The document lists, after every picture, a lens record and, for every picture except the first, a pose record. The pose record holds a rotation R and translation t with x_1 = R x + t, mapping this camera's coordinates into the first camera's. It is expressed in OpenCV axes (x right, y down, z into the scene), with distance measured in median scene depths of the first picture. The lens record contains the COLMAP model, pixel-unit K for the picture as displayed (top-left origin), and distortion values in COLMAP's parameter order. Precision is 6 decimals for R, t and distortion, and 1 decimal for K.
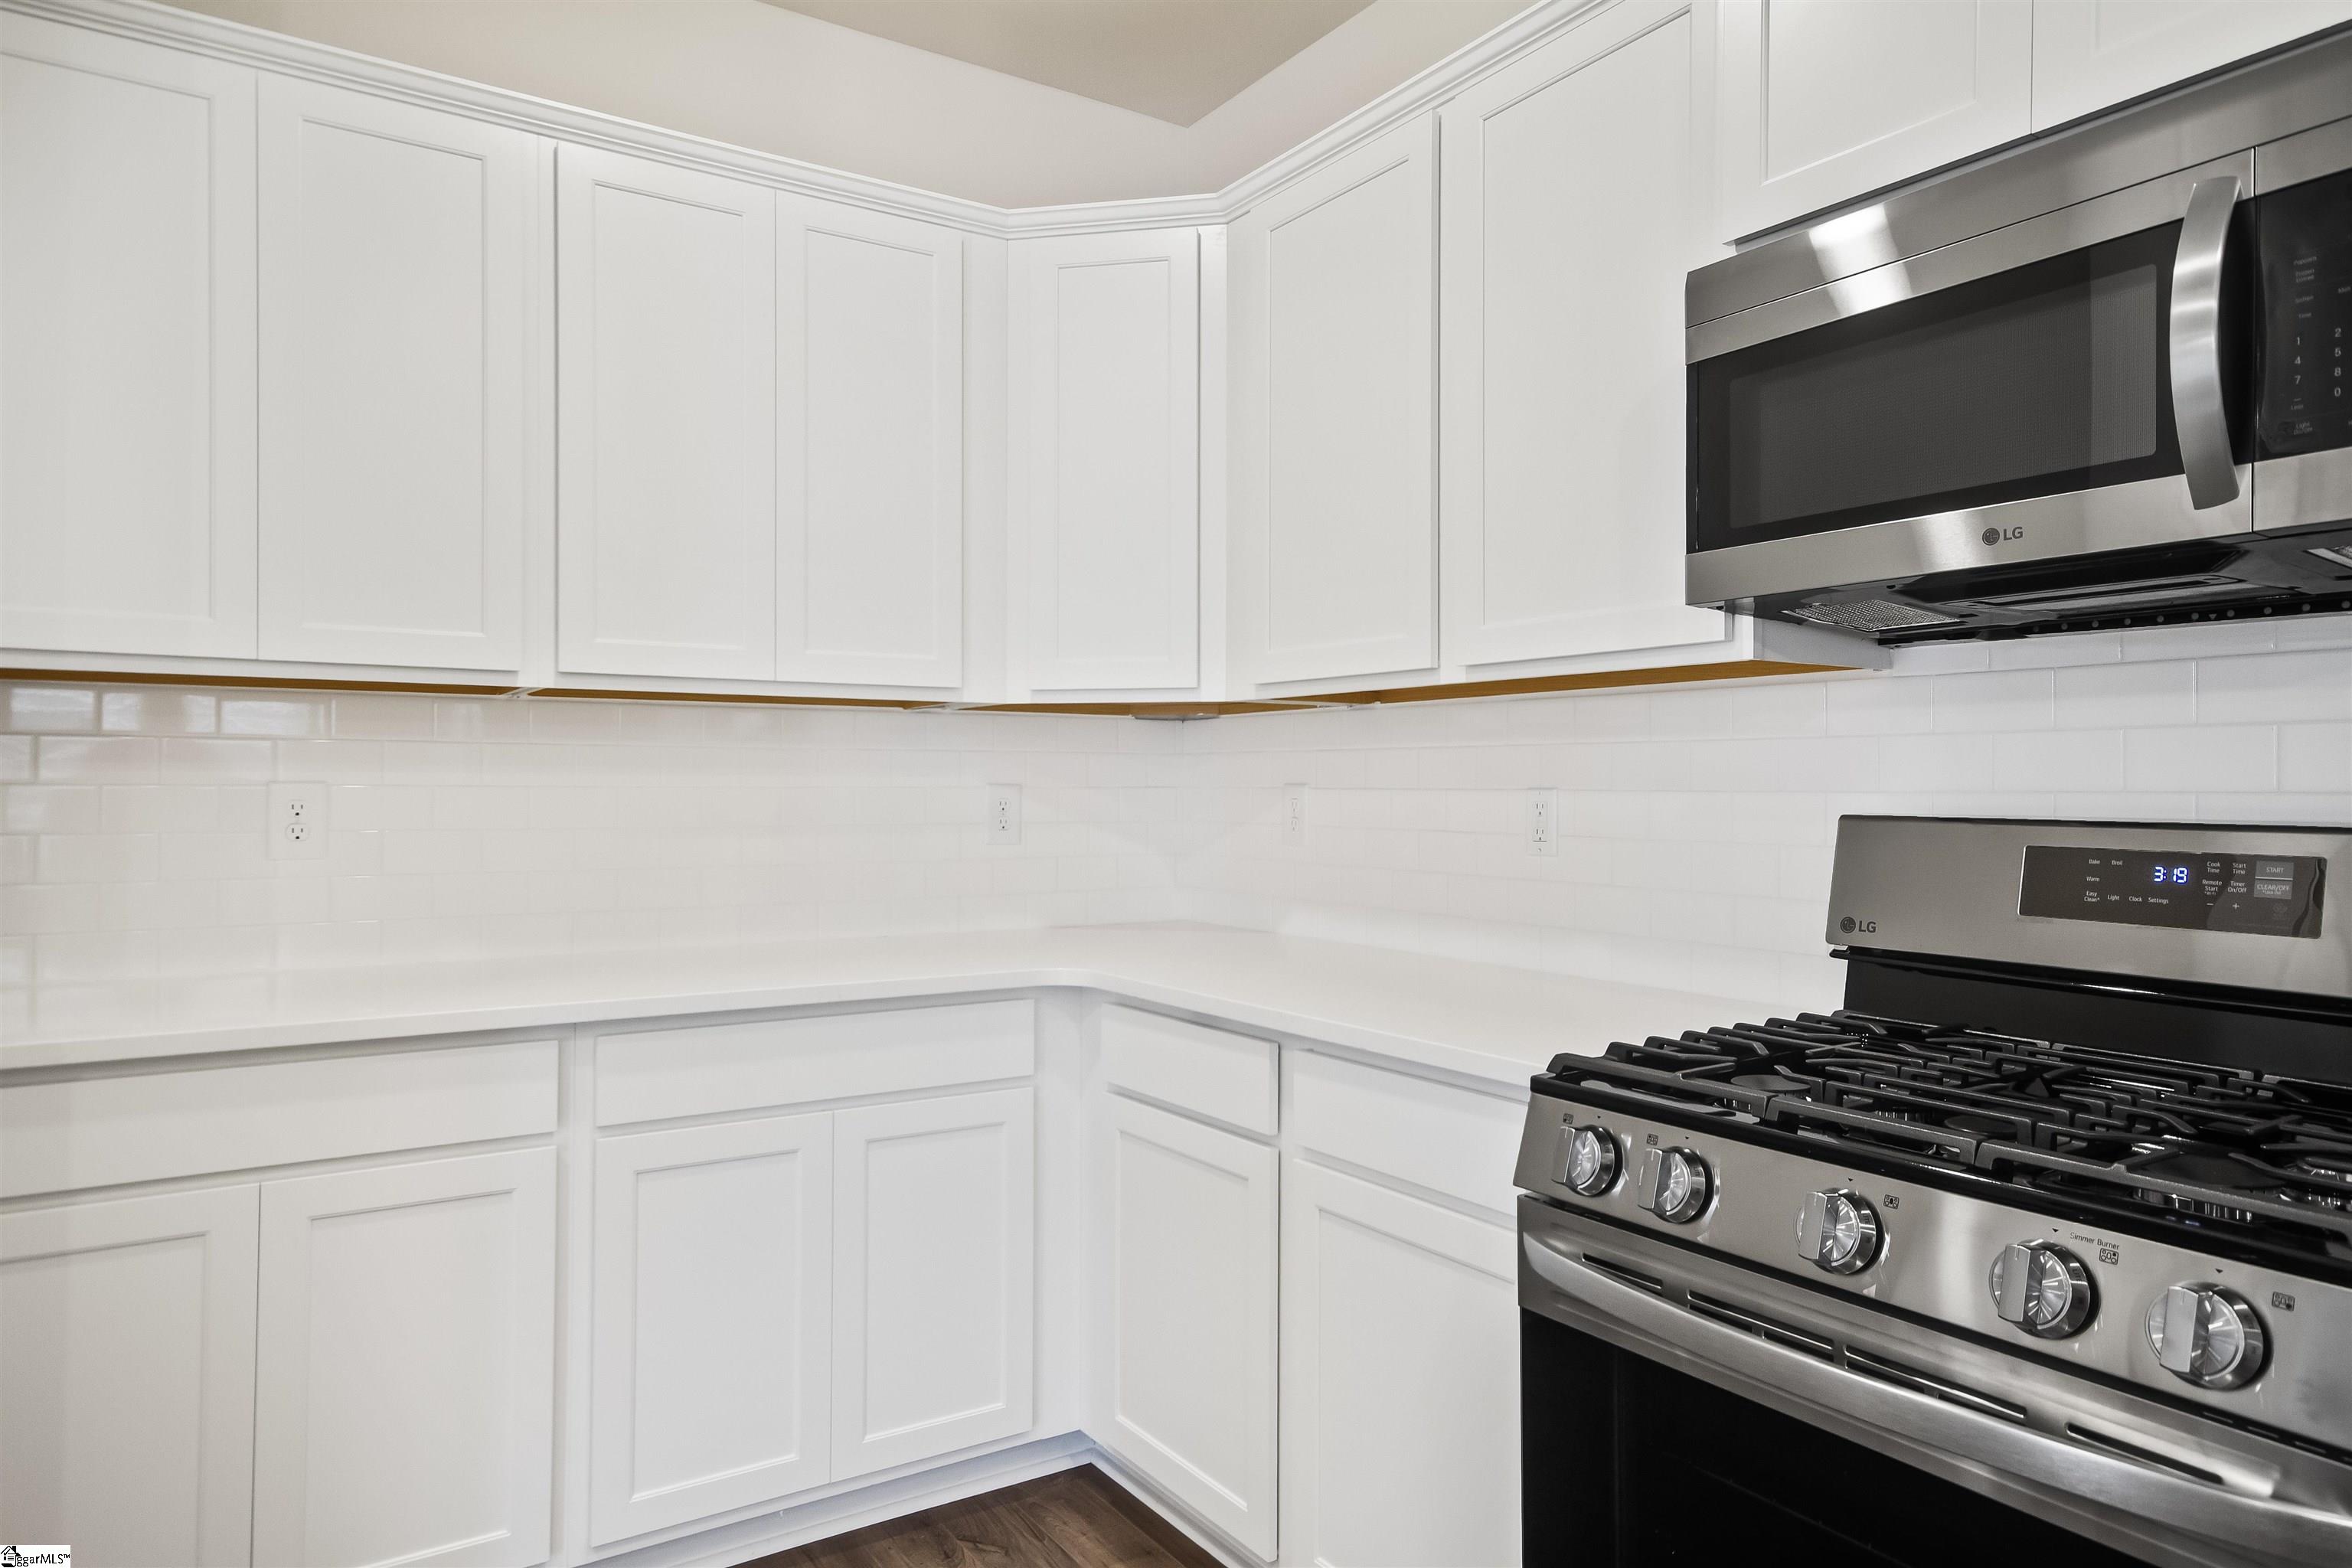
lens RADIAL K [[1492.3, 0, 1184.9], [0, 1492.3, 775.4], [0, 0, 1]] dist [-0.001571, 0.031777]
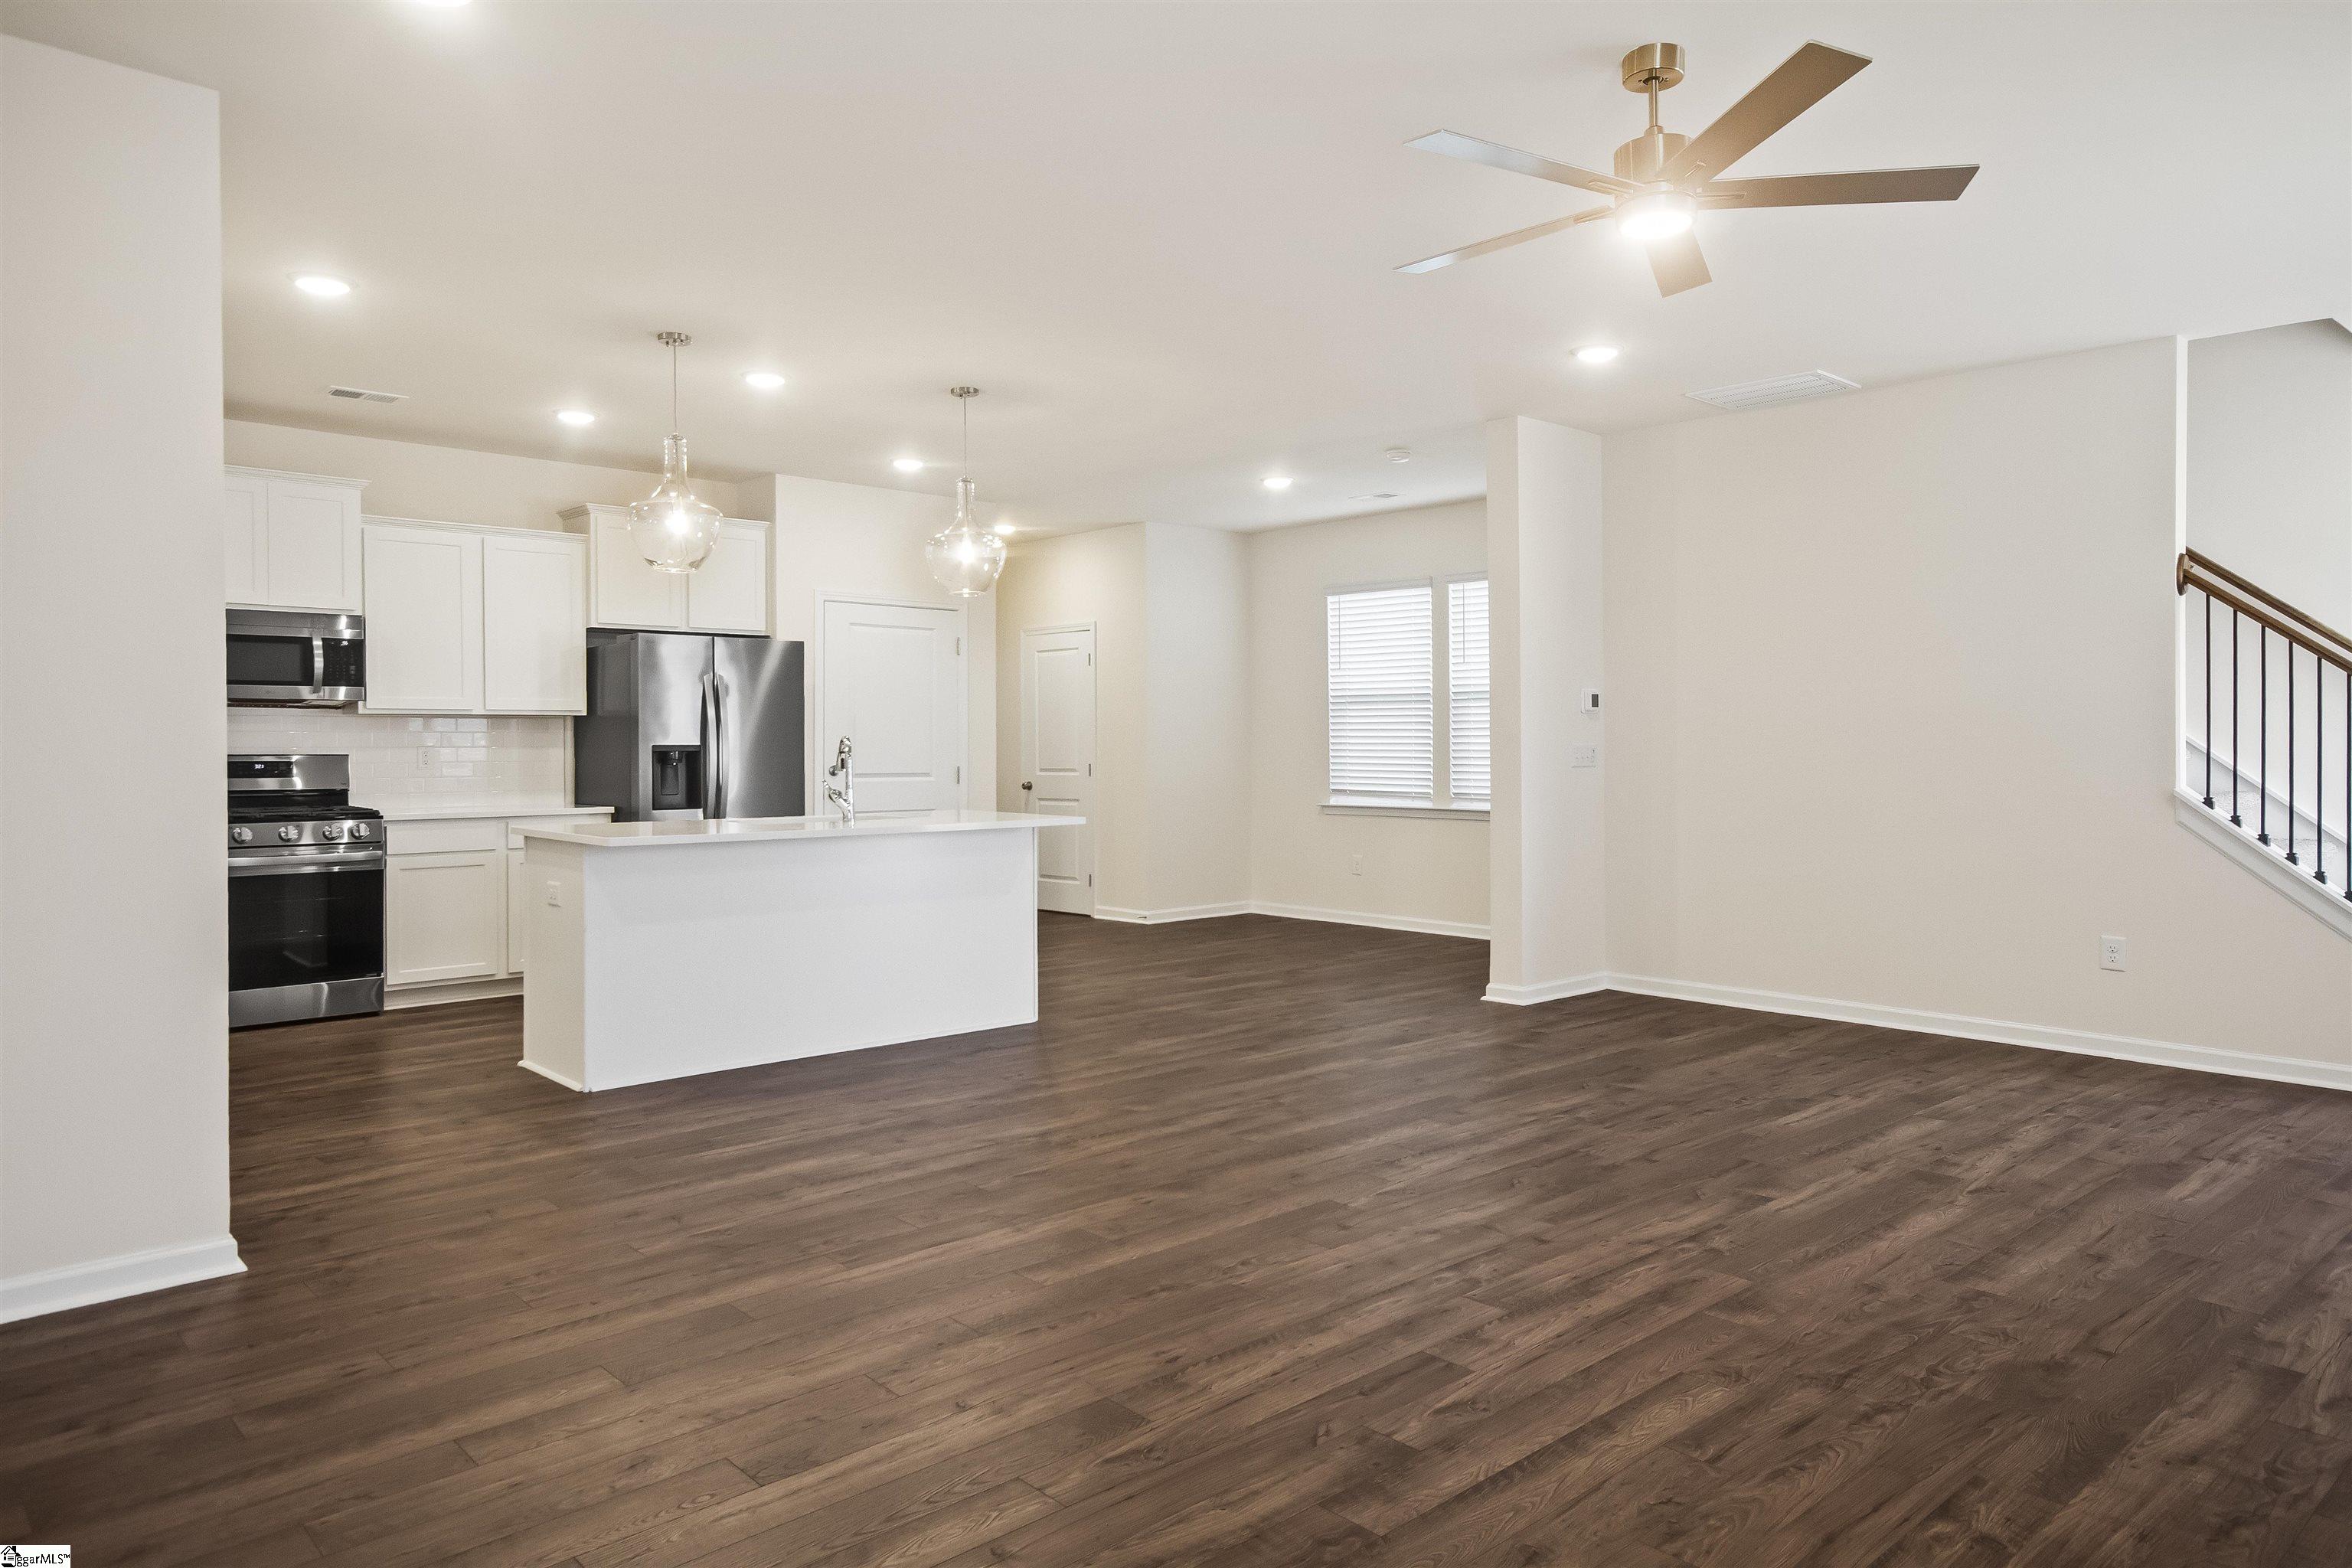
lens RADIAL K [[1492.3, 0, 1184.9], [0, 1492.3, 775.4], [0, 0, 1]] dist [-0.001571, 0.031777]
pose [[-0.162929, -0.023358, 0.986361, -3.424704], [-0.002682, 0.999727, 0.023231, -0.013646], [-0.986634, 0.001139, -0.162947, -0.794970]]
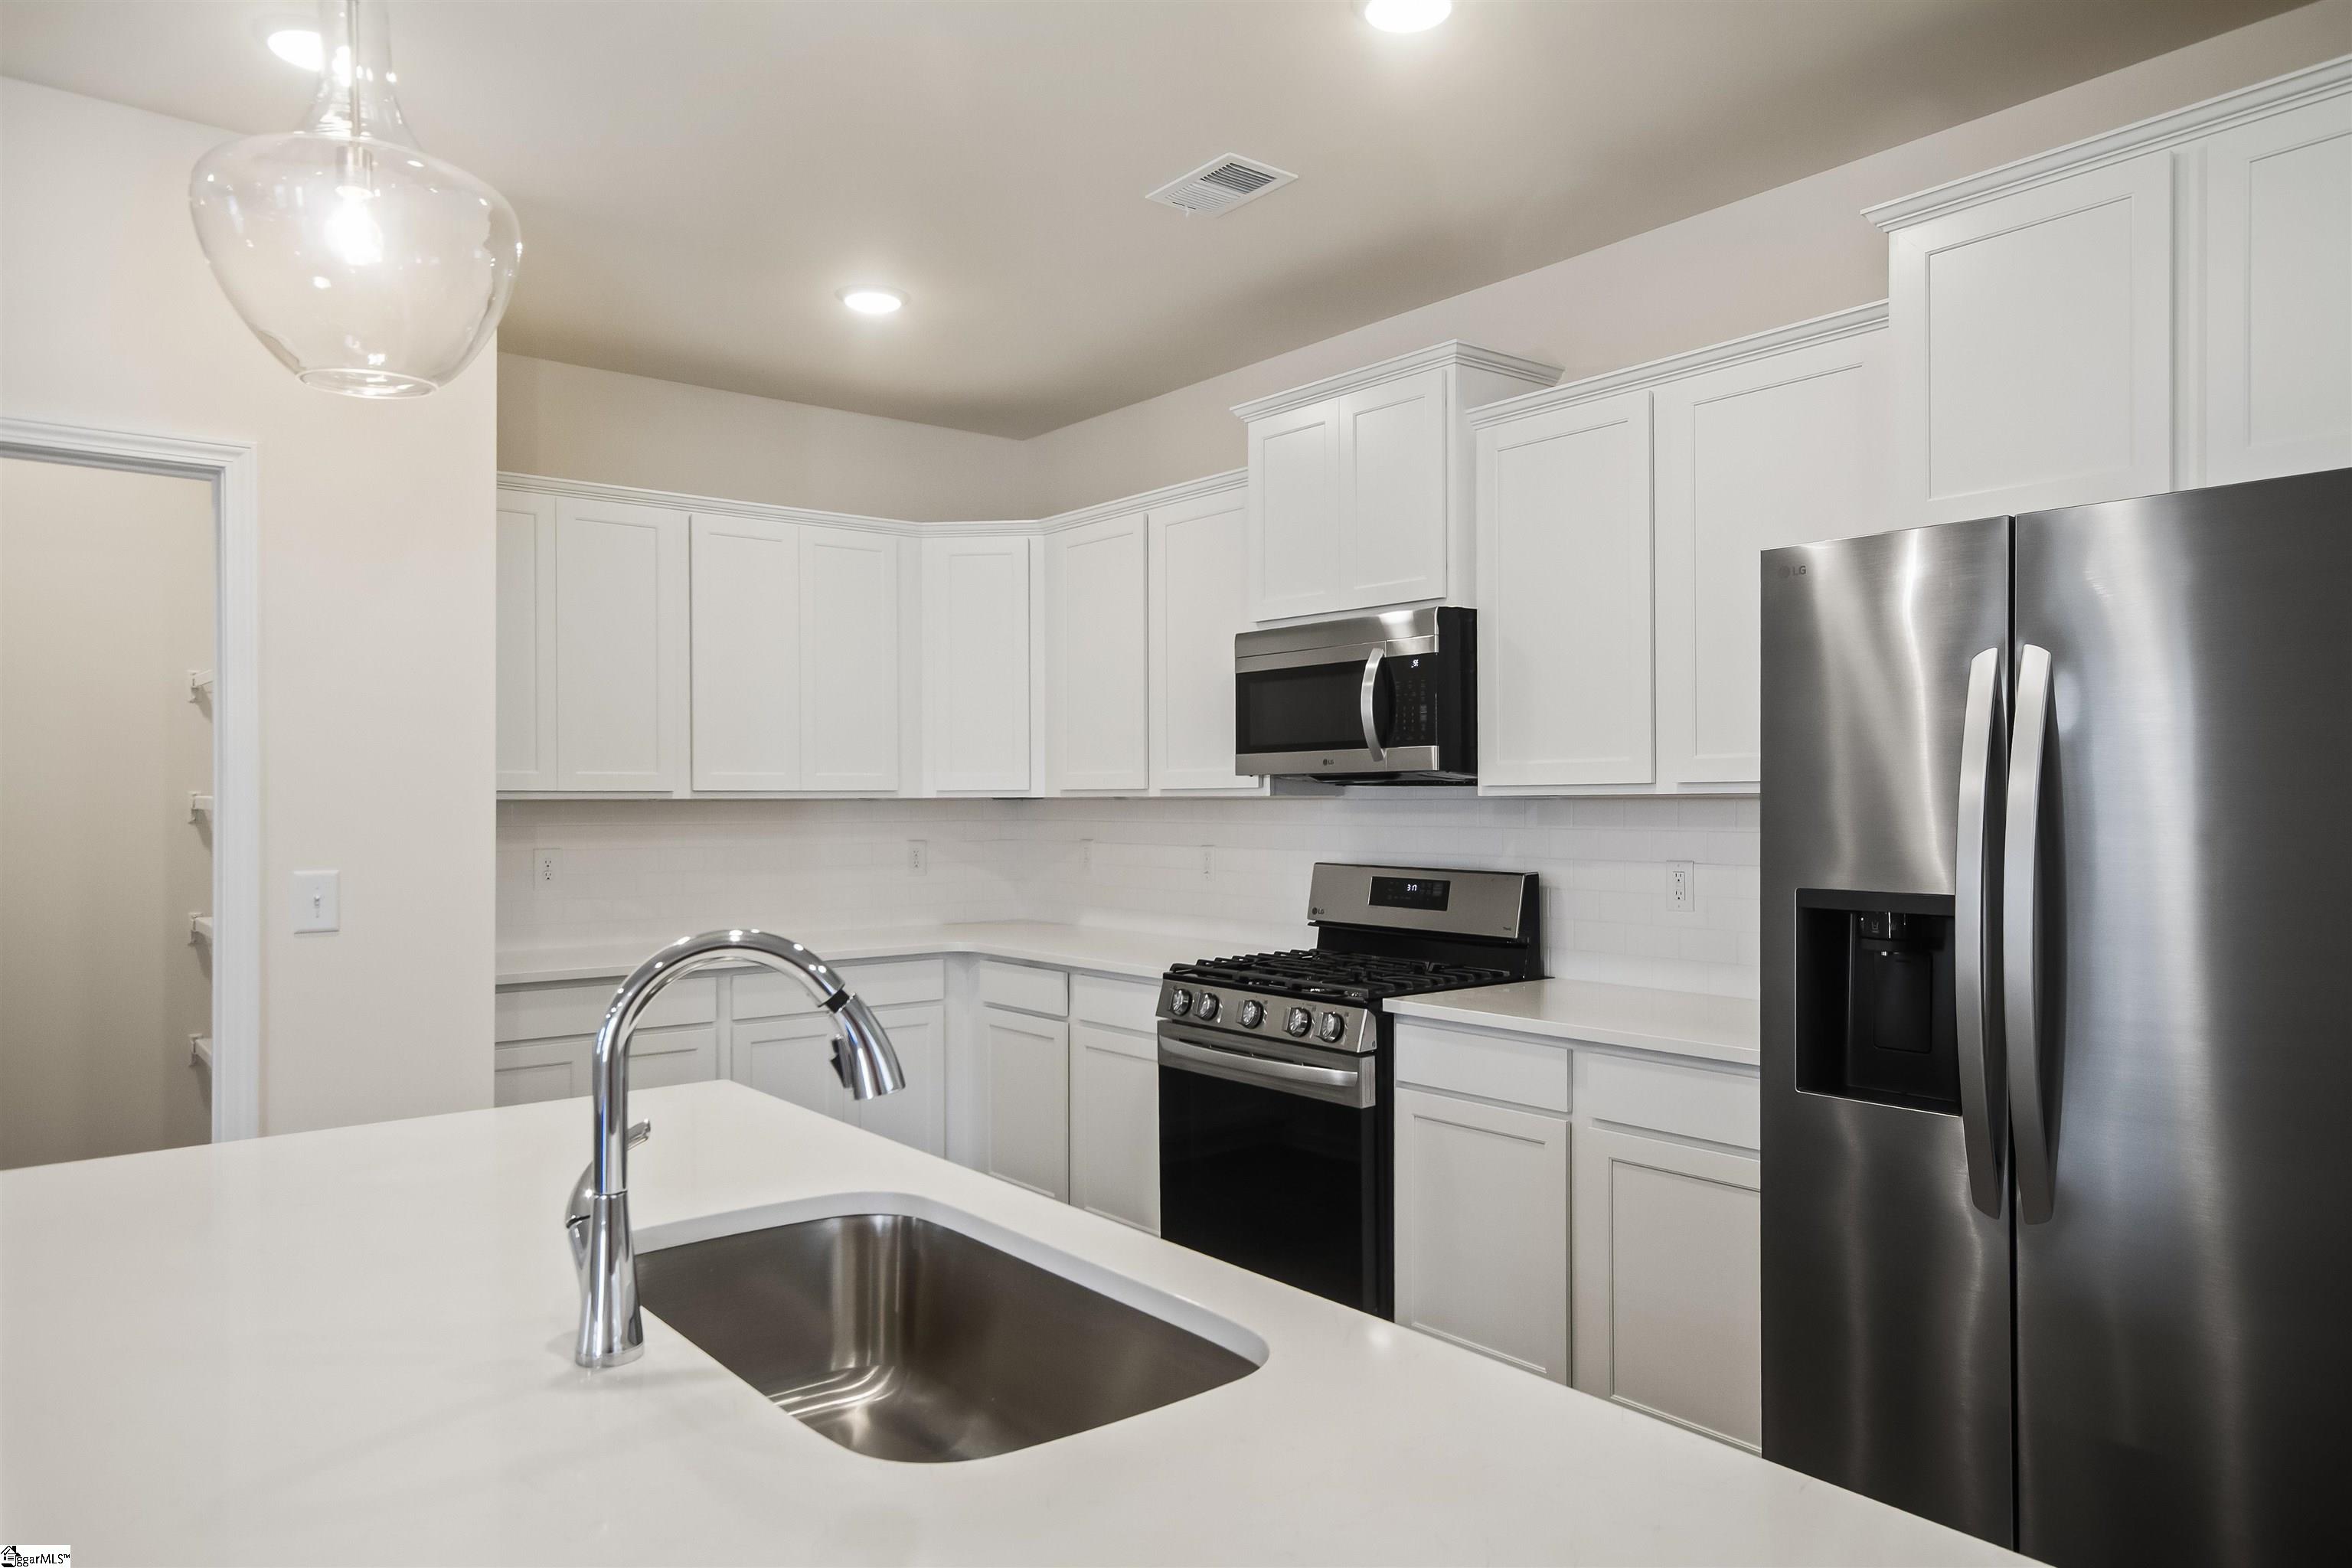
lens RADIAL K [[1522.7, 0, 1185.5], [0, 1522.7, 792.7], [0, 0, 1]] dist [0.003754, 0.039201]
pose [[0.994608, -0.005559, 0.103558, 0.007325], [0.005250, 0.999981, 0.003254, -0.088042], [-0.103574, -0.002693, 0.994618, -1.277952]]
